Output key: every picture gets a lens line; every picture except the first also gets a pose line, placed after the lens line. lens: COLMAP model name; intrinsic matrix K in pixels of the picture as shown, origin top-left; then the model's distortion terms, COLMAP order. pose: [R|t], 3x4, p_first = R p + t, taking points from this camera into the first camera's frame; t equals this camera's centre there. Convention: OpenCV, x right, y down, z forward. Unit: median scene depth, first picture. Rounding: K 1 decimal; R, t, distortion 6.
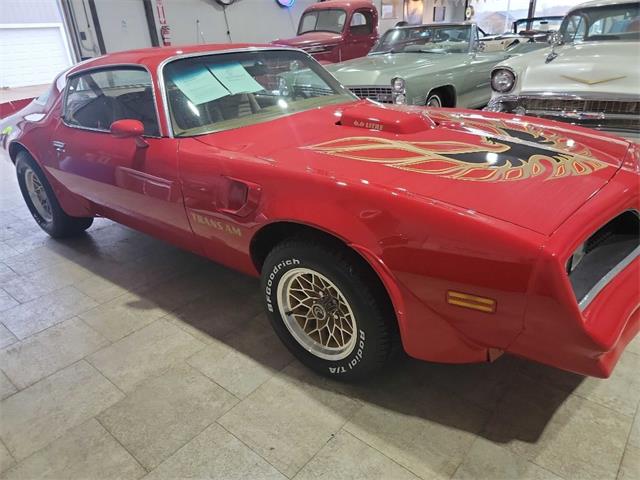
lens RADIAL K [[448.4, 0, 330.5], [0, 448.4, 237.5], [0, 0, 1]] dist [0.072205, -0.060814]
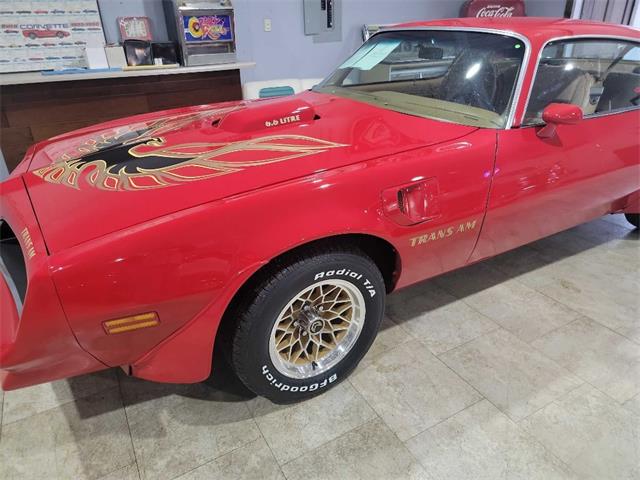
lens RADIAL K [[450.2, 0, 322.8], [0, 450.2, 234.5], [0, 0, 1]] dist [0.070788, -0.058796]
pose [[-0.356901, 0.462449, -0.811642, 0.993806], [-0.347641, 0.740702, 0.574897, -0.676948], [0.867045, 0.487341, -0.103591, 1.359642]]
